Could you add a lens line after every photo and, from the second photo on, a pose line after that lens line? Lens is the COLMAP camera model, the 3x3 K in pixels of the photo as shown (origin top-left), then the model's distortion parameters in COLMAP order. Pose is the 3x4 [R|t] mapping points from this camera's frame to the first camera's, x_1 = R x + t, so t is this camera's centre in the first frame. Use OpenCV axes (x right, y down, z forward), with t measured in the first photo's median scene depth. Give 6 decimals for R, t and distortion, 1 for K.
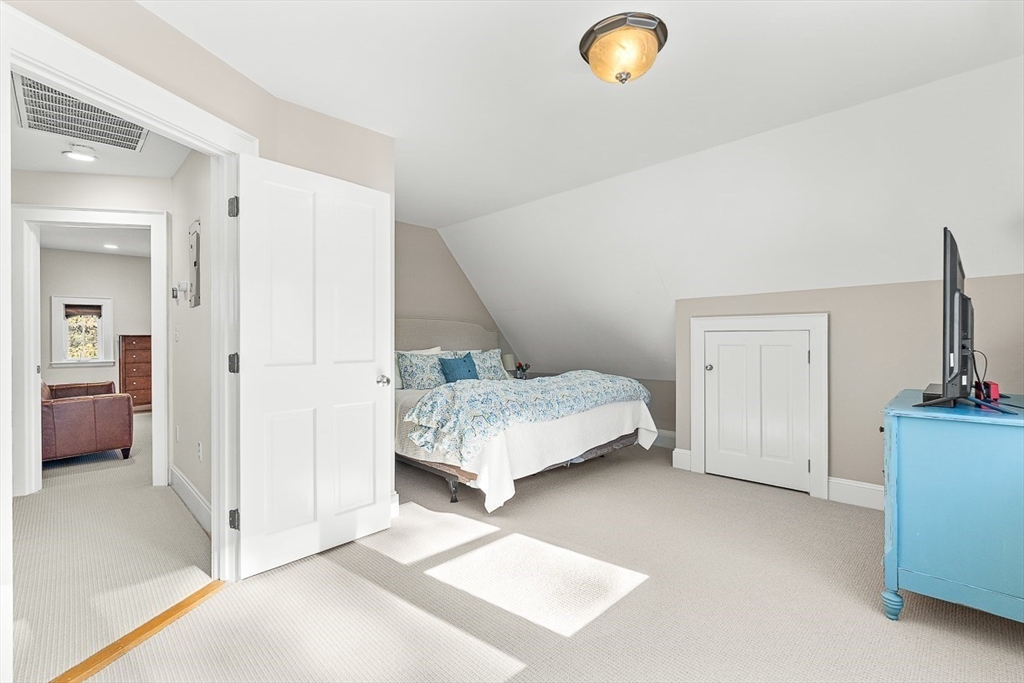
lens RADIAL K [[453.9, 0, 510.2], [0, 453.9, 341.7], [0, 0, 1]] dist [-0.005386, 0.000957]
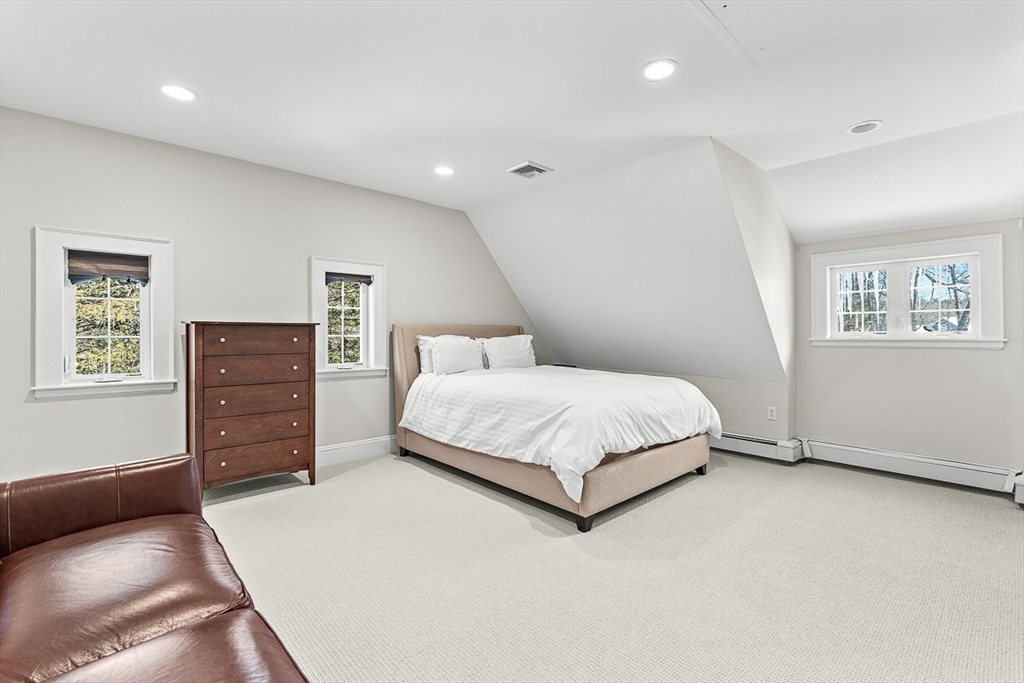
lens RADIAL K [[453.9, 0, 513.7], [0, 453.9, 338.0], [0, 0, 1]] dist [-0.005386, 0.000957]
pose [[0.999546, -0.003110, -0.029973, -0.536425], [0.002707, 0.999906, -0.013449, 0.007177], [0.030012, 0.013361, 0.999460, 0.570804]]
